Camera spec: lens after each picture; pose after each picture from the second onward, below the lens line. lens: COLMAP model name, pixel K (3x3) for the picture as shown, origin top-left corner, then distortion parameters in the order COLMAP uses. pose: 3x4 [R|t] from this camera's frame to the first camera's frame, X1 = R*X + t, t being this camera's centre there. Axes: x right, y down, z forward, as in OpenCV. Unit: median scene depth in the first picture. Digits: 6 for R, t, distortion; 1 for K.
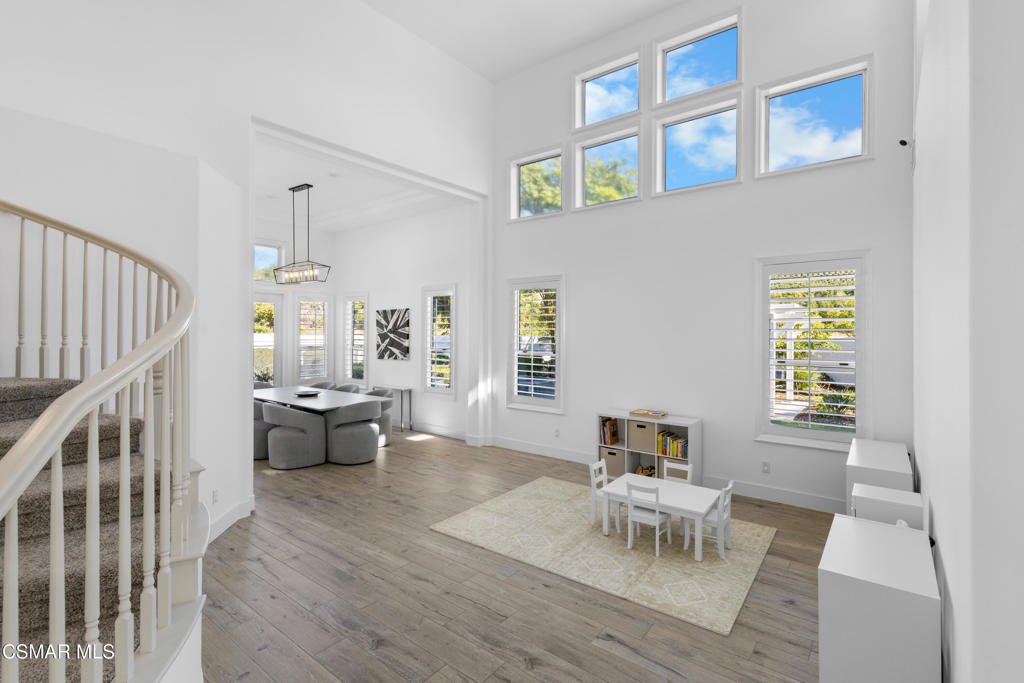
lens RADIAL K [[474.5, 0, 511.1], [0, 474.5, 332.1], [0, 0, 1]] dist [0.005393, -0.002079]
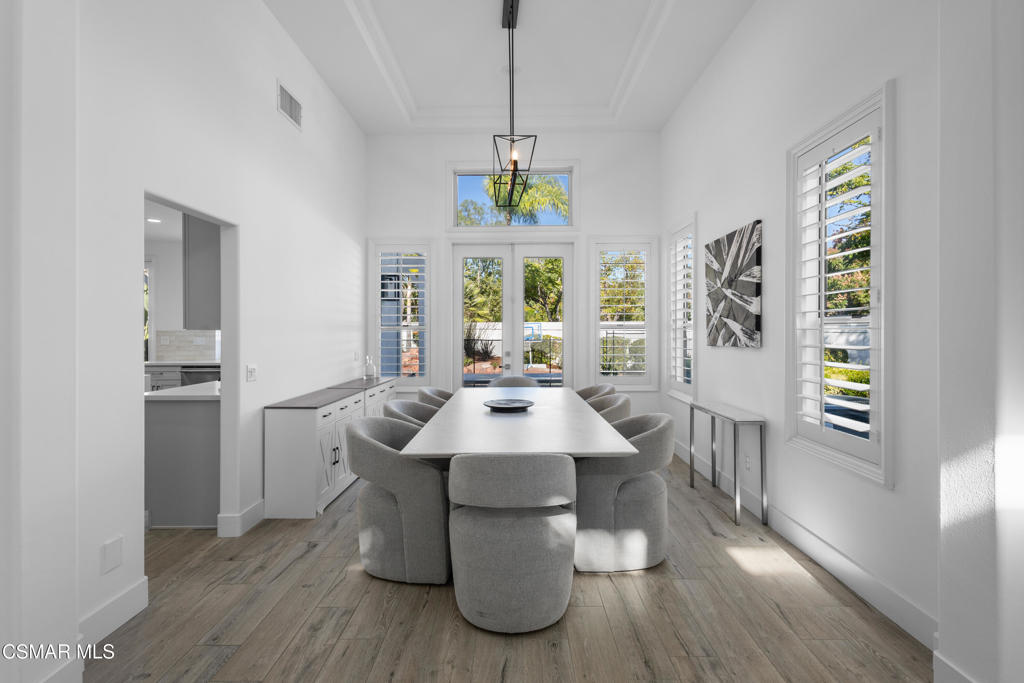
lens RADIAL K [[474.5, 0, 514.1], [0, 474.5, 332.1], [0, 0, 1]] dist [0.005393, -0.002079]
pose [[0.617358, -0.002548, -0.786679, -0.032237], [0.004098, 0.999992, -0.000022, 0.052245], [0.786672, -0.003210, 0.617363, 0.686227]]
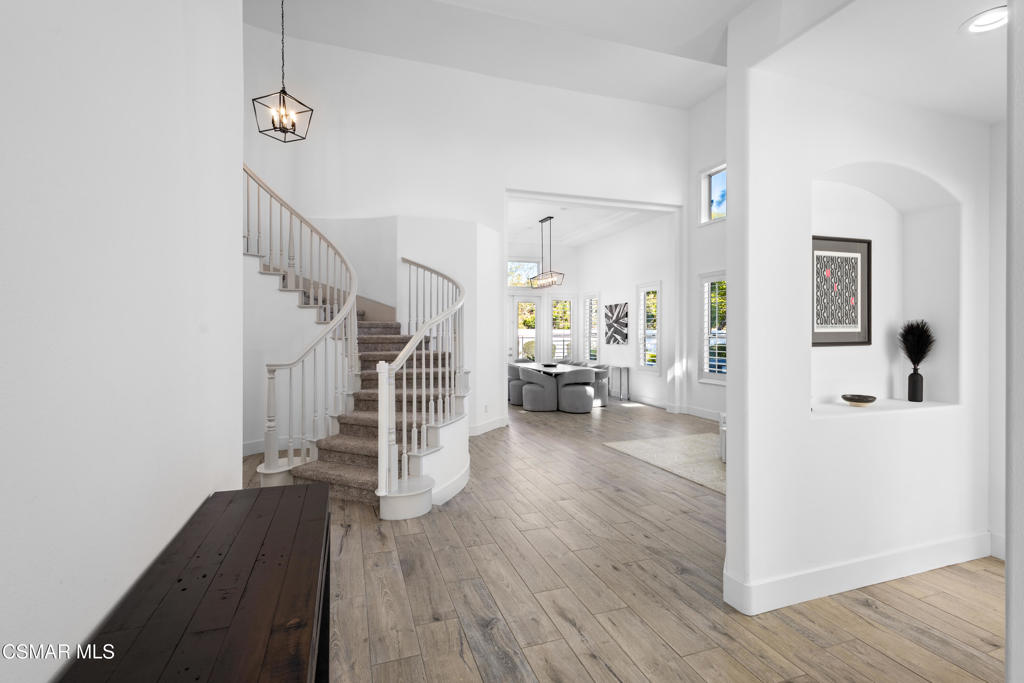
lens RADIAL K [[474.5, 0, 506.2], [0, 474.5, 335.3], [0, 0, 1]] dist [0.005393, -0.002079]
pose [[0.838489, 0.000886, -0.544917, 0.229364], [0.001715, 0.999989, 0.004264, 0.034552], [0.544915, -0.004510, 0.838479, -0.252093]]
